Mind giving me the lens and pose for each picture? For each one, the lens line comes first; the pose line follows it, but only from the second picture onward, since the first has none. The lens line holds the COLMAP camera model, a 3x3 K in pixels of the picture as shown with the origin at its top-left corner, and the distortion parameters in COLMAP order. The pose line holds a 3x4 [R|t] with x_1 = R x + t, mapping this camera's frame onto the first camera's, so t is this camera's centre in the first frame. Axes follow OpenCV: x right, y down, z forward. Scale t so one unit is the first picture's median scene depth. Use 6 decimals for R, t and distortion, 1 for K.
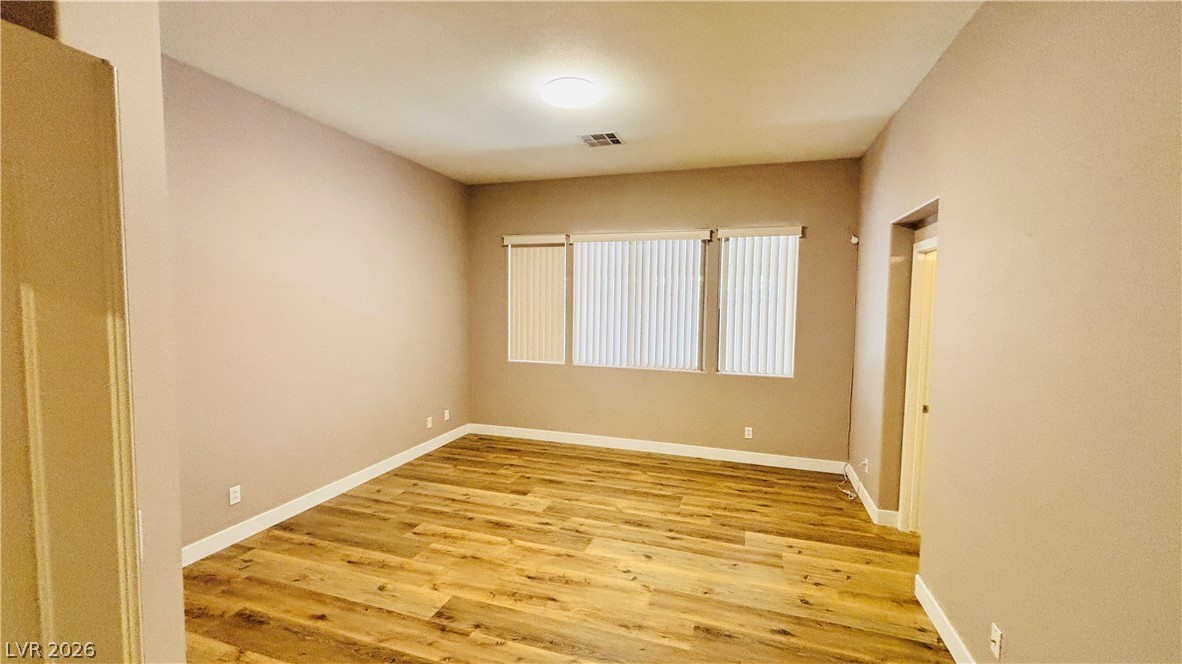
lens RADIAL K [[481.6, 0, 594.2], [0, 481.6, 328.5], [0, 0, 1]] dist [0.001859, 0.000158]
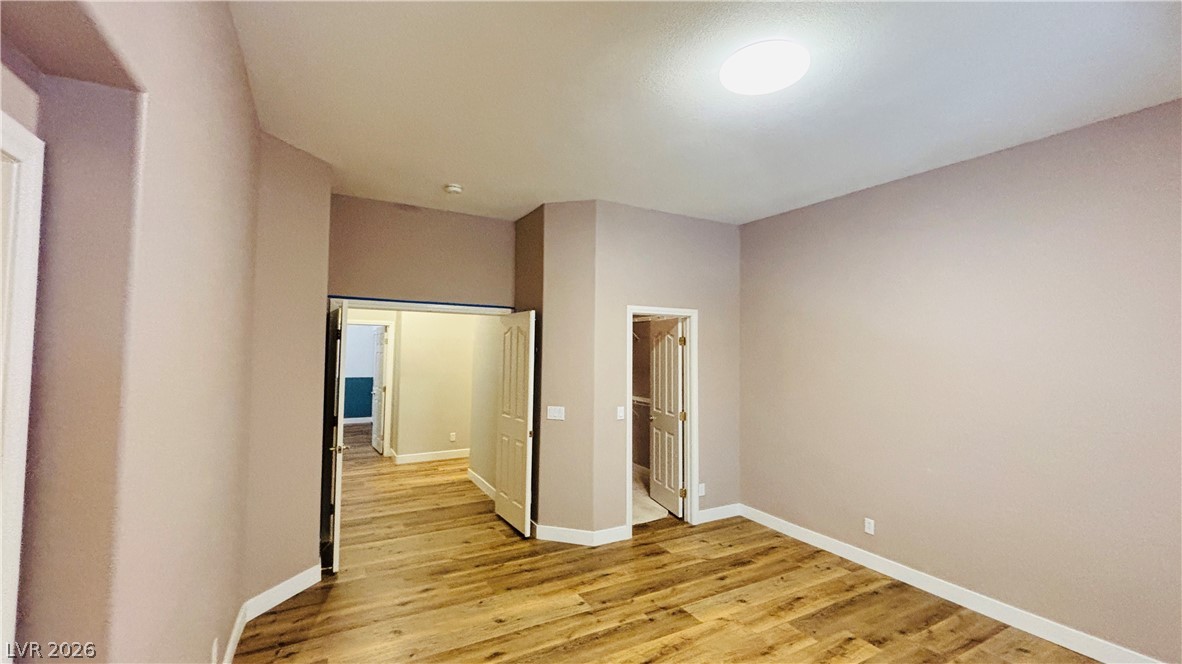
lens RADIAL K [[481.6, 0, 590.1], [0, 481.6, 329.9], [0, 0, 1]] dist [0.001859, 0.000158]
pose [[-0.669779, -0.051769, -0.740753, 0.653032], [-0.069376, 0.997566, -0.006989, -0.084860], [0.739312, 0.046710, -0.671741, 1.337748]]
